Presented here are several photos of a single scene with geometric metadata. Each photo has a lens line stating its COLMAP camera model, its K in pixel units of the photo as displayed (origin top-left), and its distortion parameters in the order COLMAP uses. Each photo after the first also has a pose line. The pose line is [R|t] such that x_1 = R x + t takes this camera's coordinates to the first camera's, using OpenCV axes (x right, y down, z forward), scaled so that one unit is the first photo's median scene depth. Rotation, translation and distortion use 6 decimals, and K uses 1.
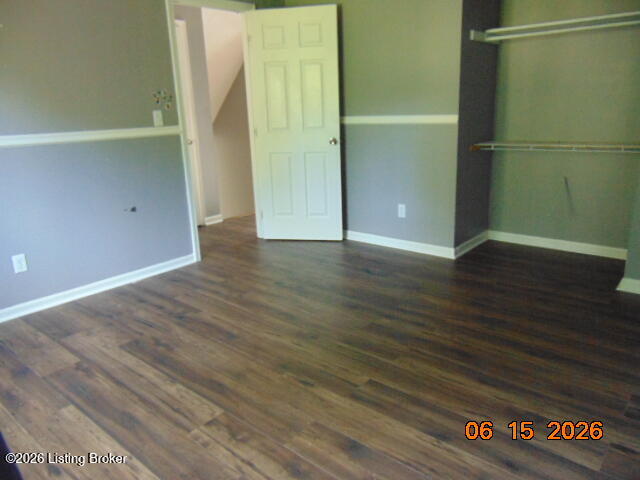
lens RADIAL K [[483.1, 0, 320.3], [0, 483.1, 237.9], [0, 0, 1]] dist [-0.030788, 0.048642]
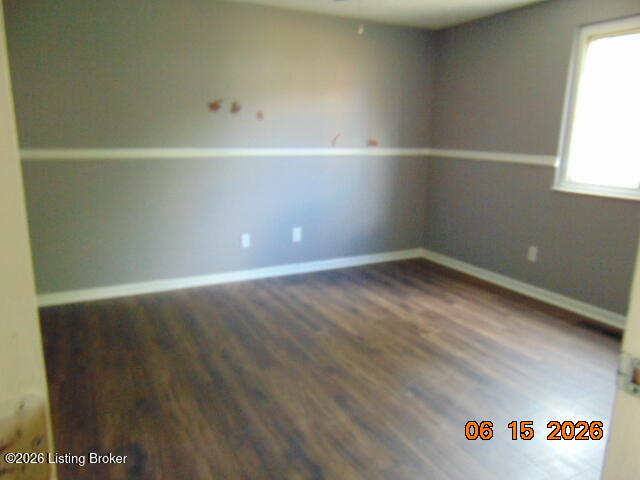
lens RADIAL K [[483.1, 0, 320.5], [0, 483.1, 240.7], [0, 0, 1]] dist [-0.030788, 0.048642]
pose [[-0.932601, -0.041332, 0.358535, -0.381267], [0.123437, 0.896983, 0.424481, -0.508998], [-0.339145, 0.440128, -0.831425, 1.937808]]
